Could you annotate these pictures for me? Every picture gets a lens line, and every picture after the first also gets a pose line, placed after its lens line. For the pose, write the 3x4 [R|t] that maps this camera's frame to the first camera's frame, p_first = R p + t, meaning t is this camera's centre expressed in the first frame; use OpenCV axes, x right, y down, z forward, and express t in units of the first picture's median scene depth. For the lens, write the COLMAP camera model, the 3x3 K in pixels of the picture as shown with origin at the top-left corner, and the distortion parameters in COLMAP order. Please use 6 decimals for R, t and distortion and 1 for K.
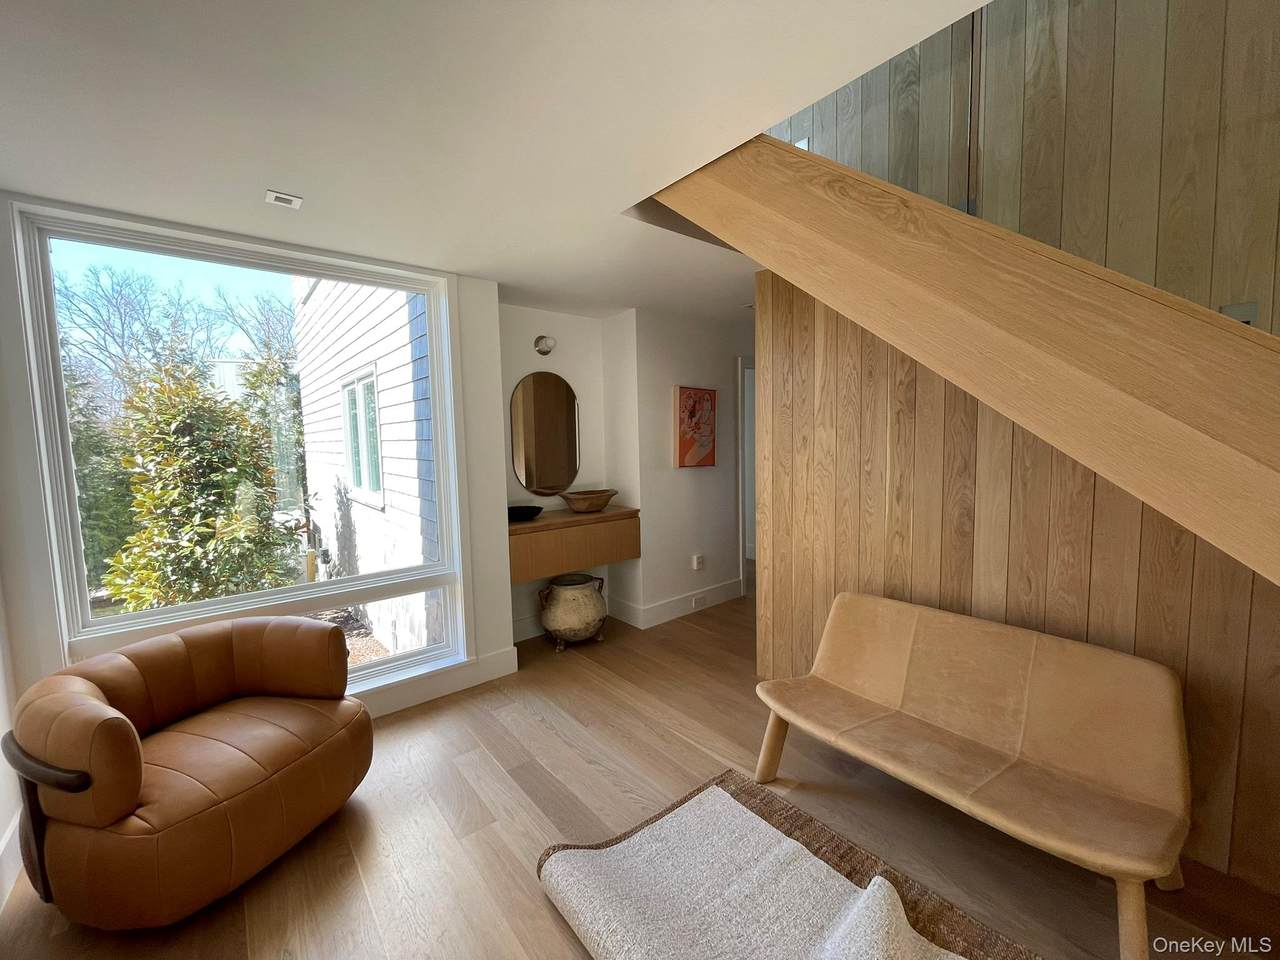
lens RADIAL K [[511.6, 0, 639.3], [0, 511.6, 472.5], [0, 0, 1]] dist [-0.038231, 0.015027]
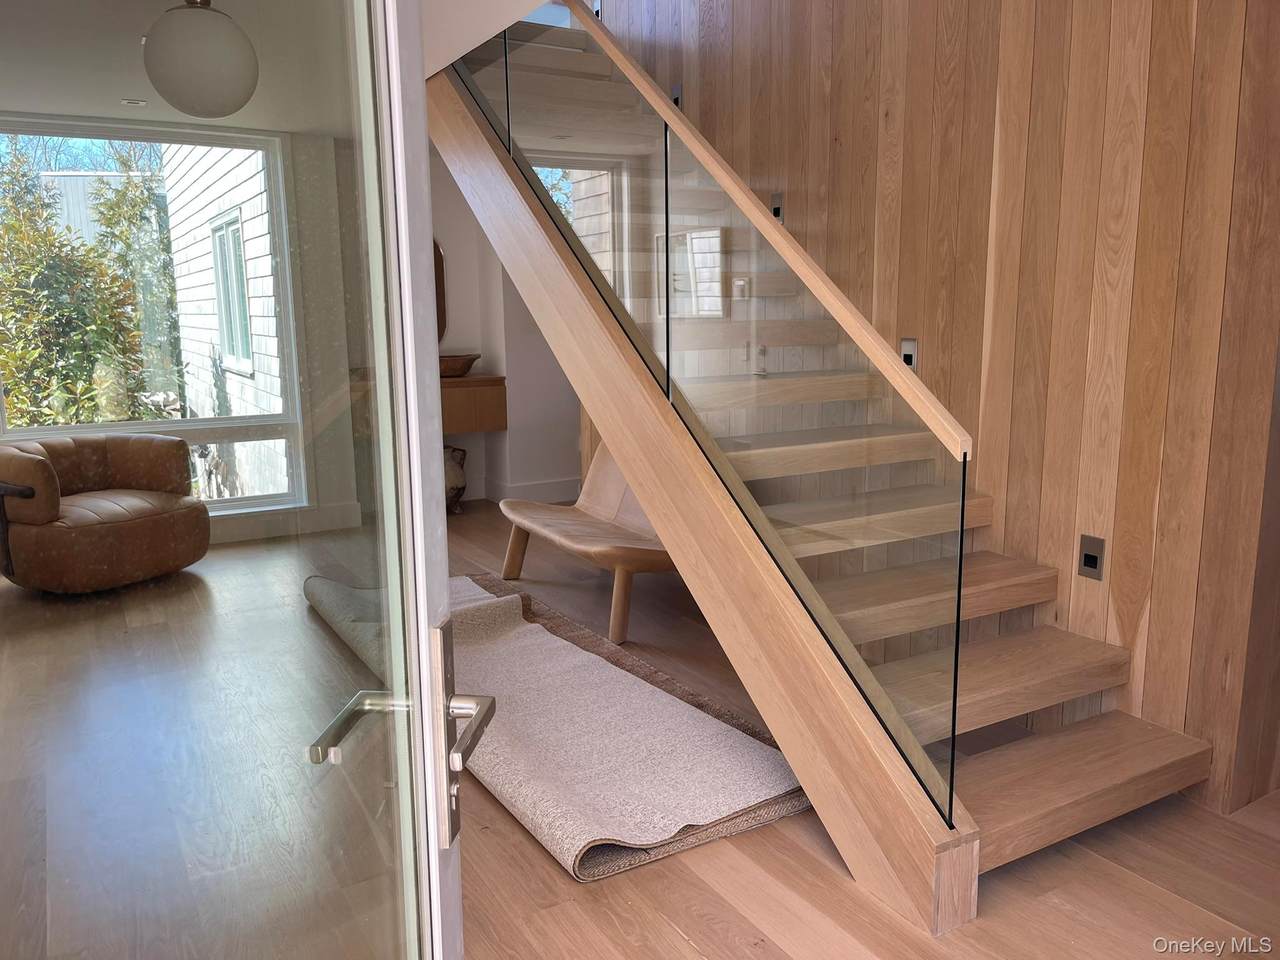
lens RADIAL K [[971.8, 0, 640.0], [0, 971.8, 480.0], [0, 0, 1]] dist [0.126420, -0.207787]
pose [[0.985832, 0.043409, -0.162021, 0.428937], [-0.026879, 0.994333, 0.102852, 0.054100], [0.165568, -0.097039, 0.981413, -0.572321]]
